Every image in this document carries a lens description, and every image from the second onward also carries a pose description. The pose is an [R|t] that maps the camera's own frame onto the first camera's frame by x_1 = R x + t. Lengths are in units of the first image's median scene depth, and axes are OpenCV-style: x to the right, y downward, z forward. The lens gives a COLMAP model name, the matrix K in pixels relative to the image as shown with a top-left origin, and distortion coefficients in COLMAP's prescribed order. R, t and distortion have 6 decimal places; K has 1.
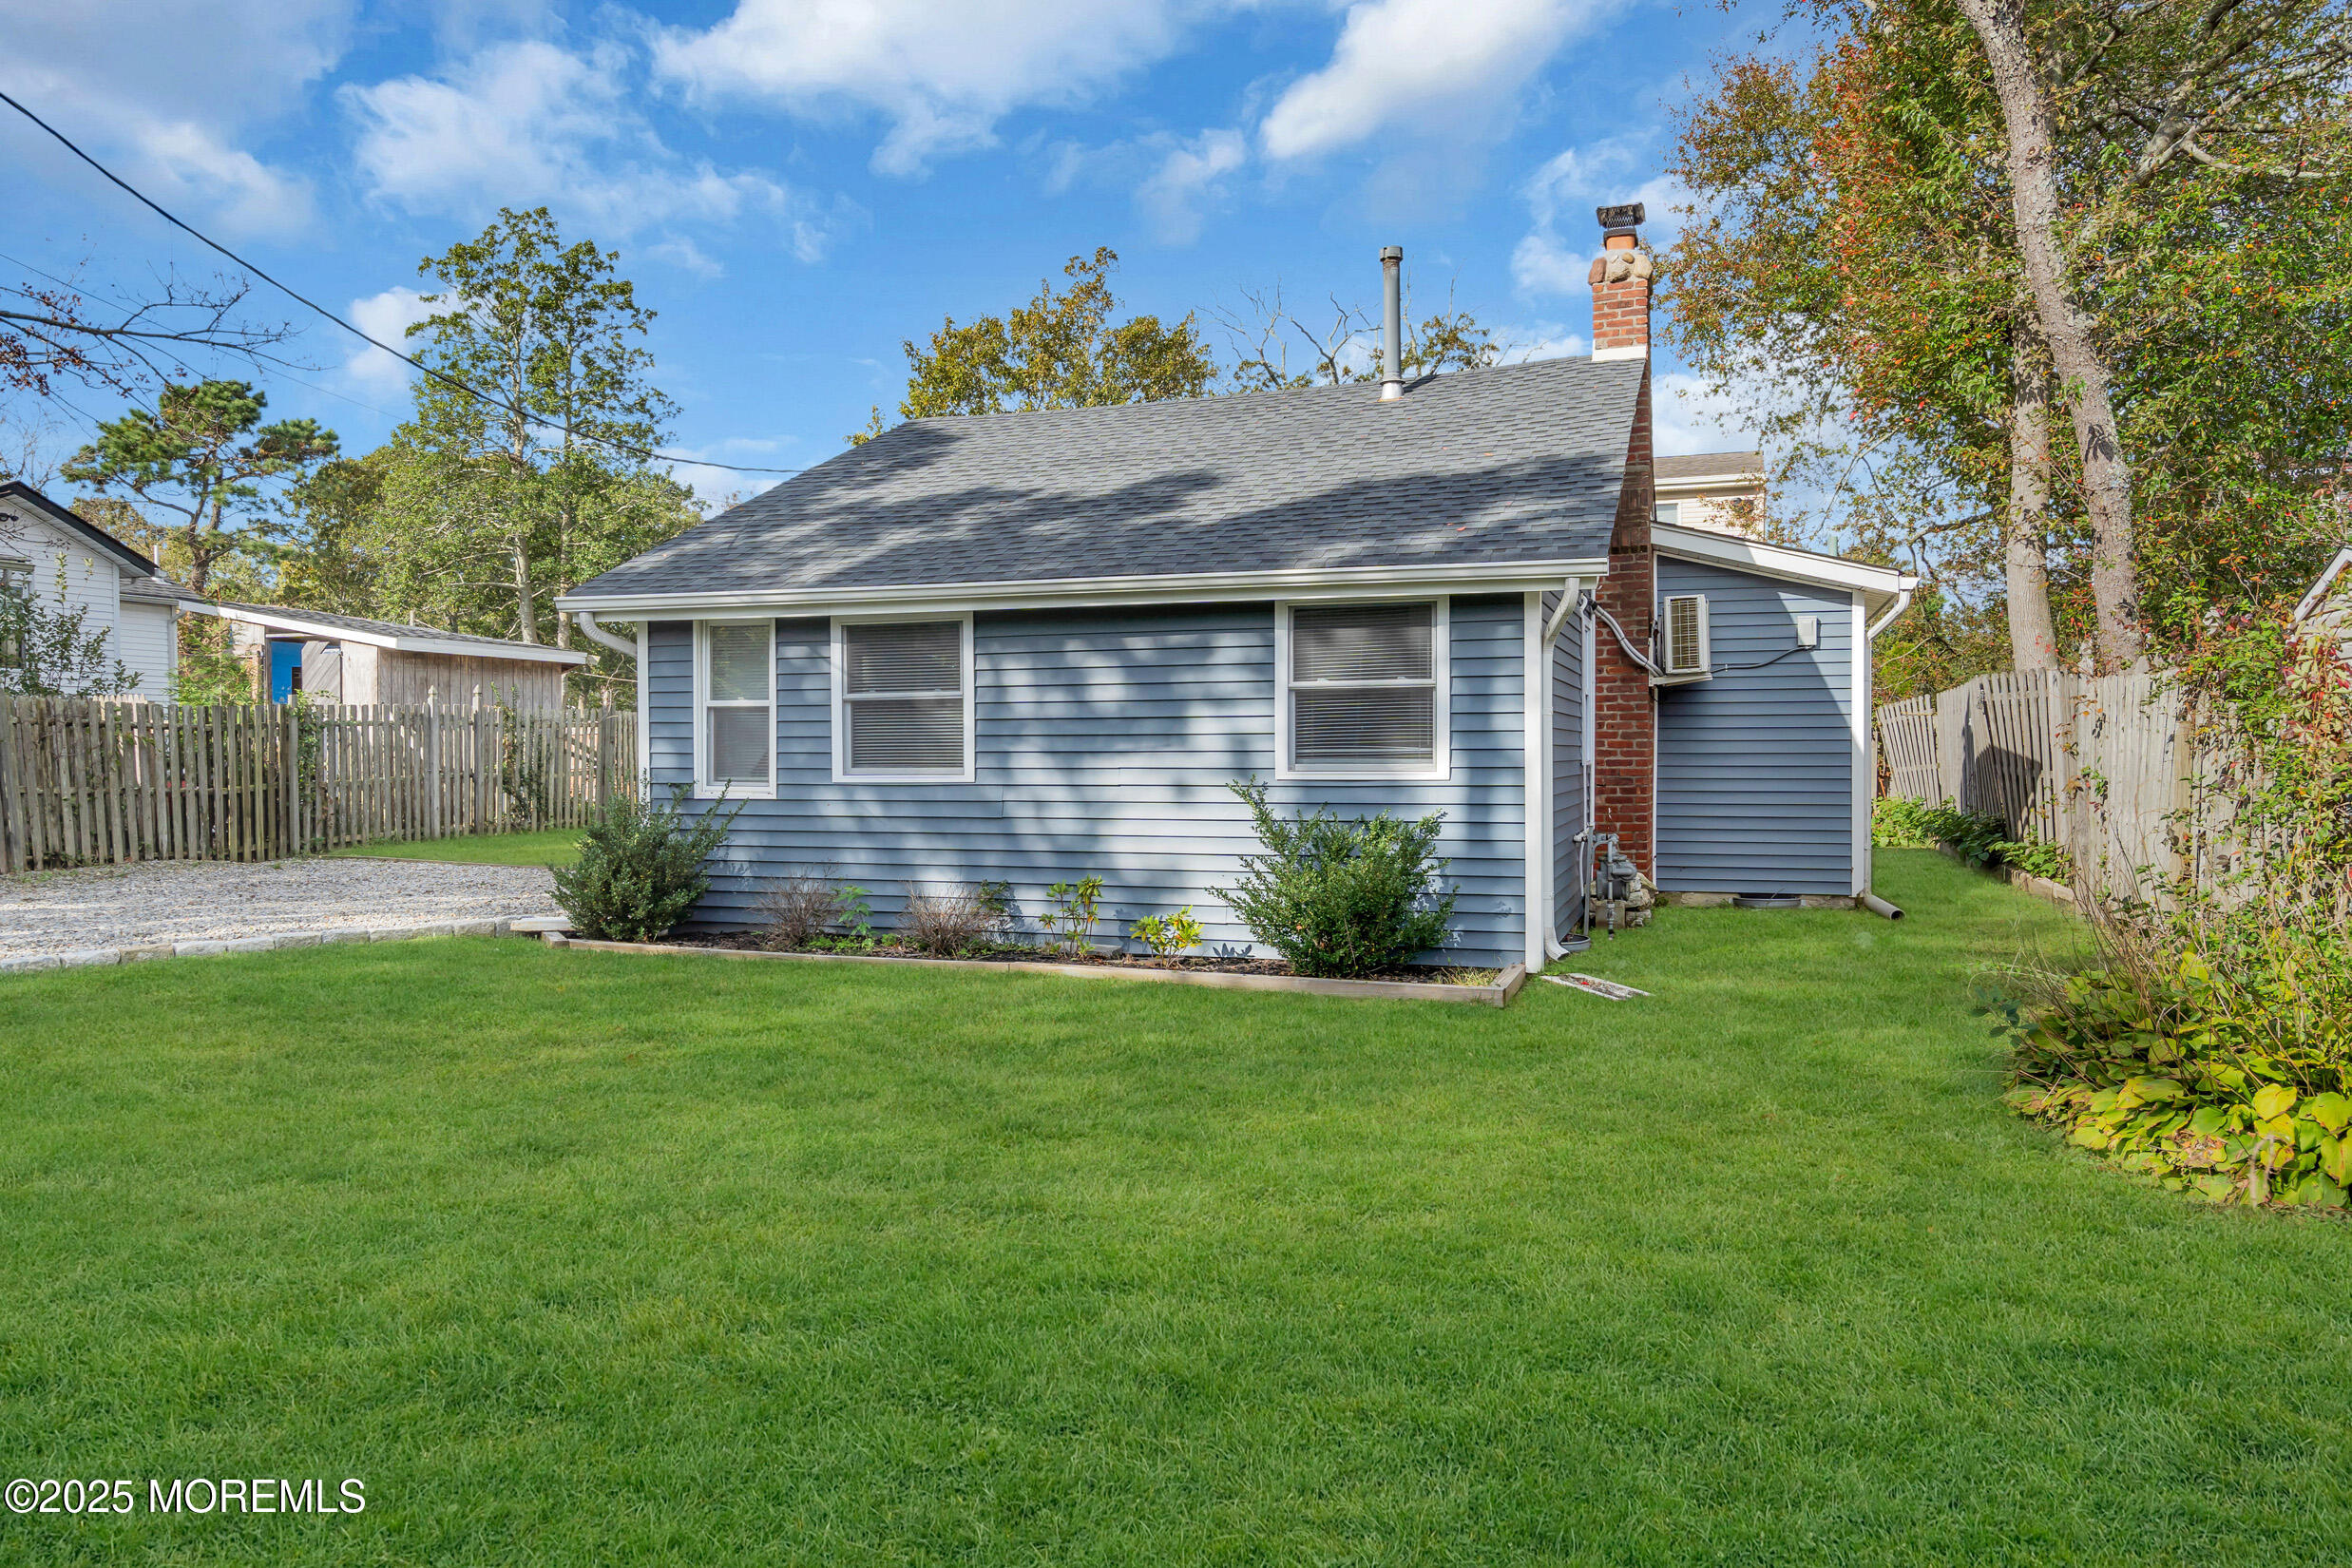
lens RADIAL K [[1594.7, 0, 1227.8], [0, 1594.7, 744.0], [0, 0, 1]] dist [0.021030, -0.001792]
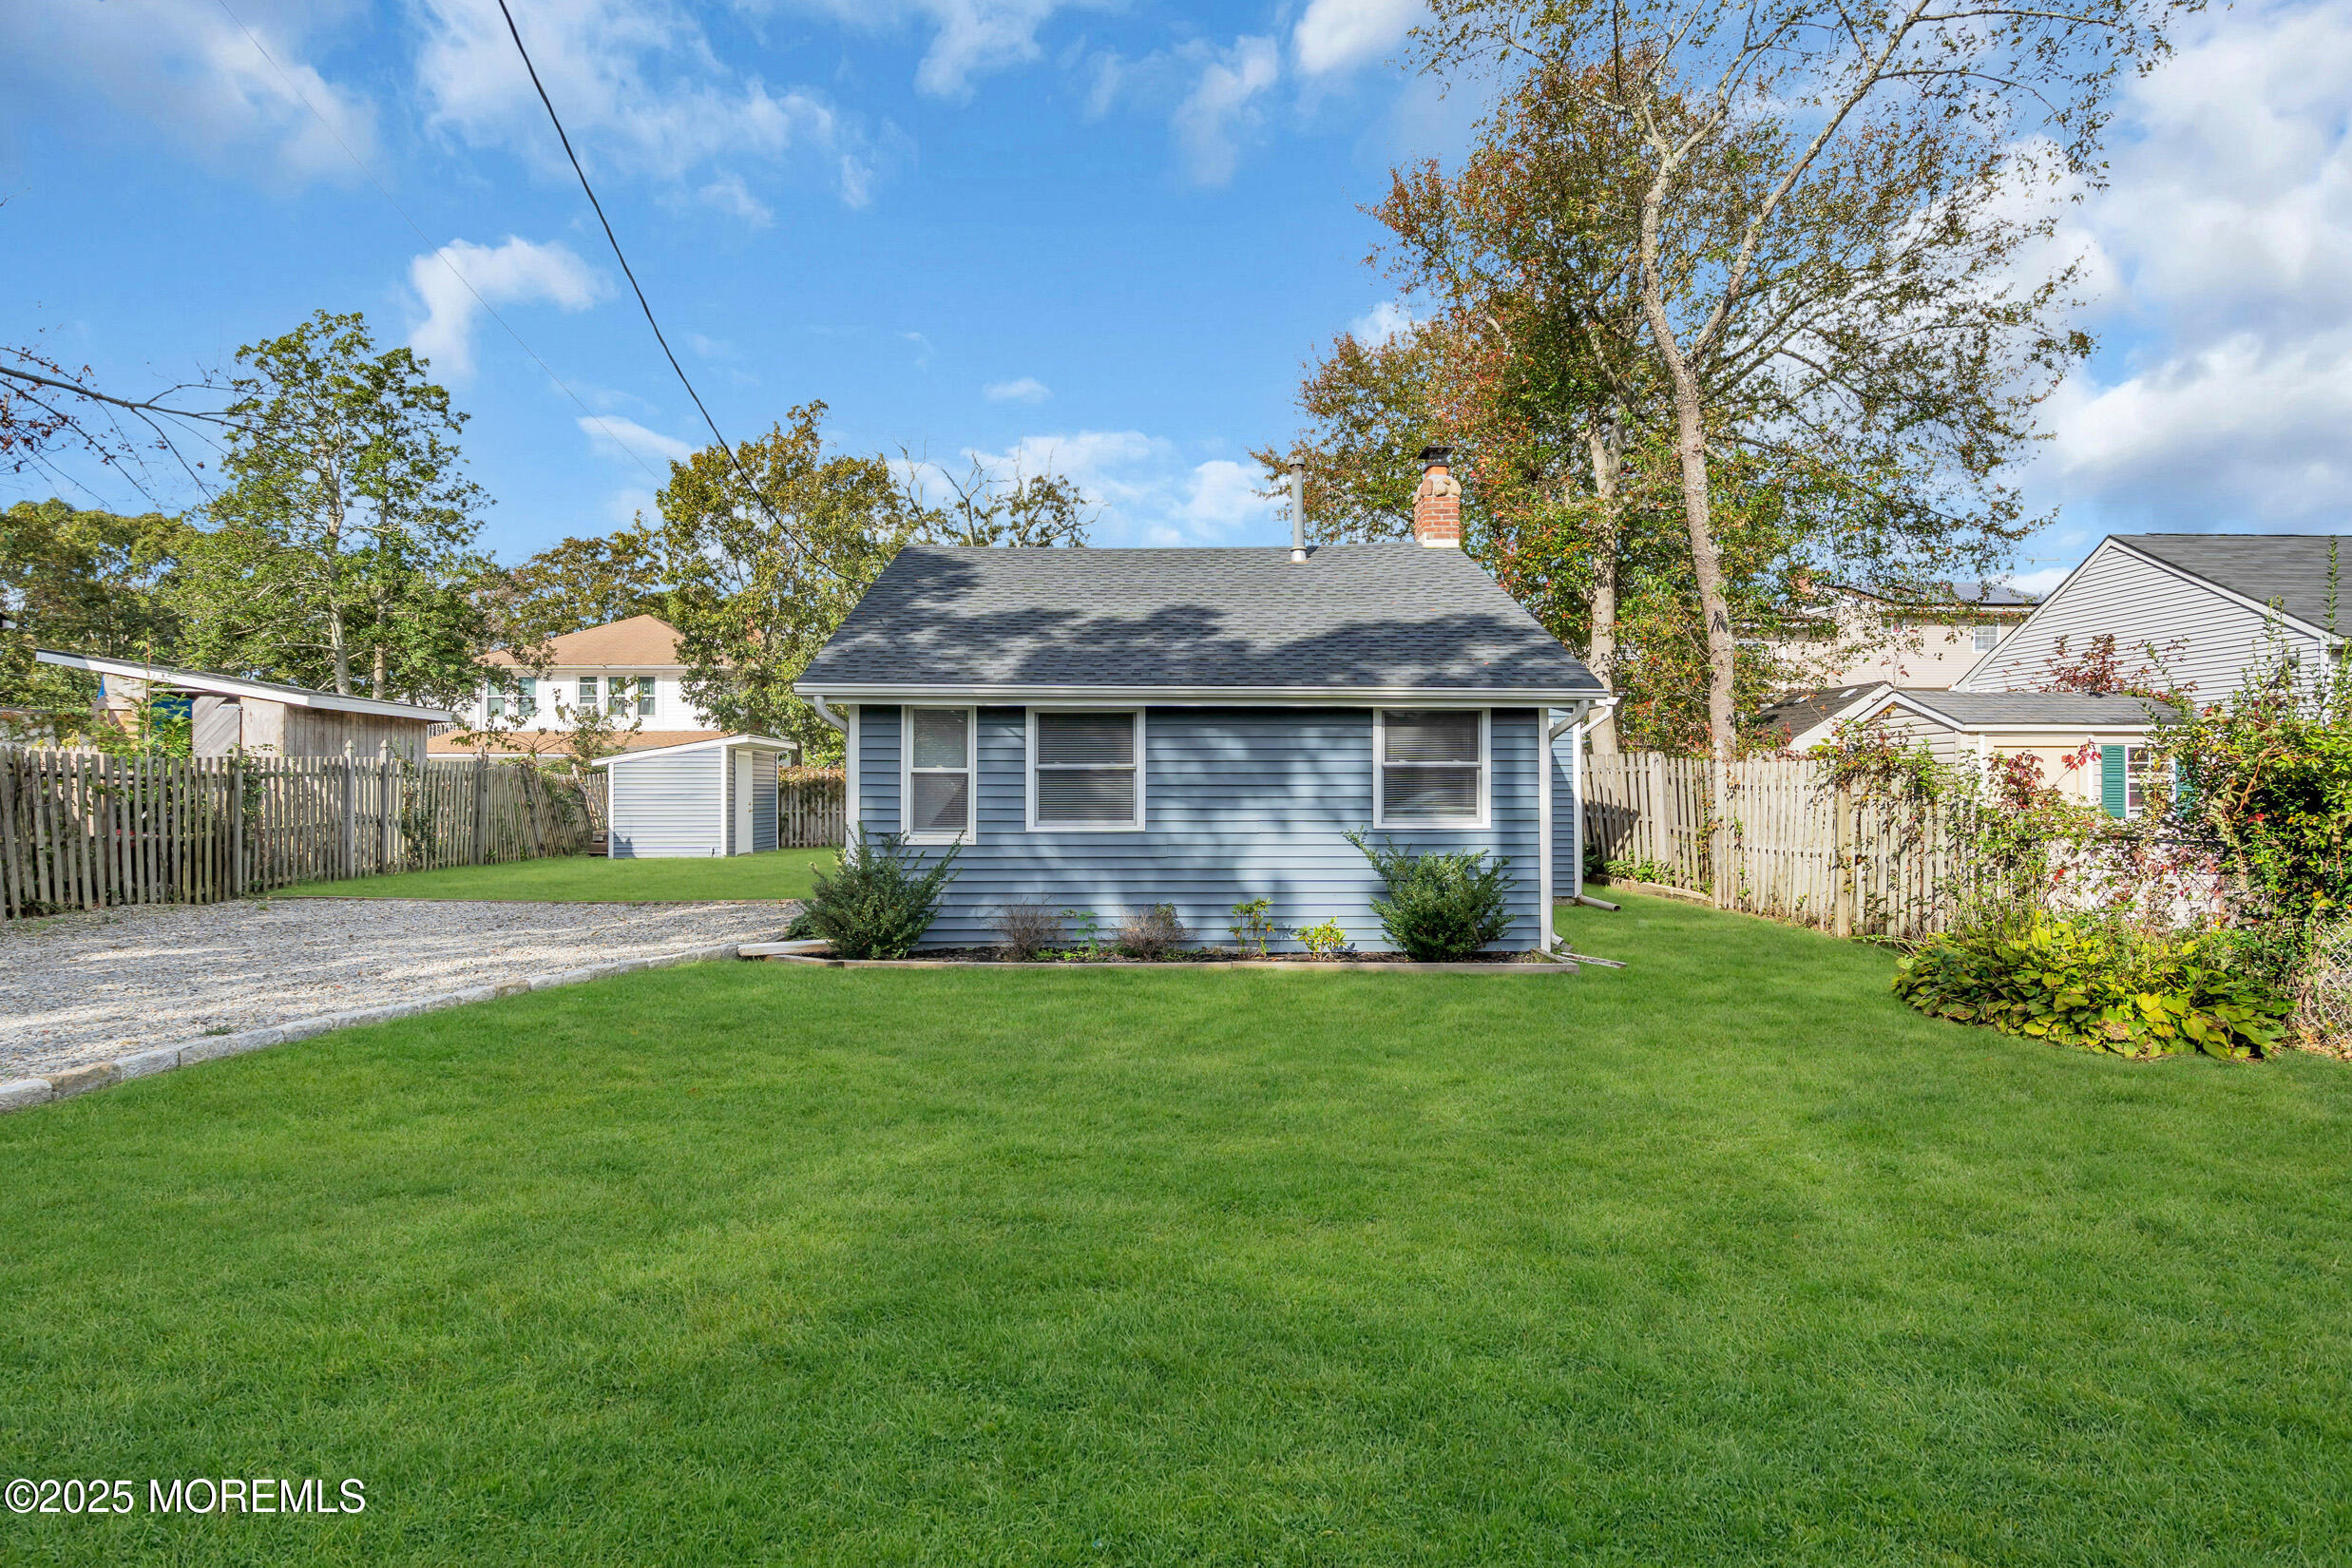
lens RADIAL K [[1201.7, 0, 1176.2], [0, 1201.7, 755.7], [0, 0, 1]] dist [0.011756, 0.000988]
pose [[0.935887, 0.014603, 0.351997, -0.382918], [-0.005816, 0.999645, -0.026010, -0.010753], [-0.352251, 0.022296, 0.935640, 0.023263]]
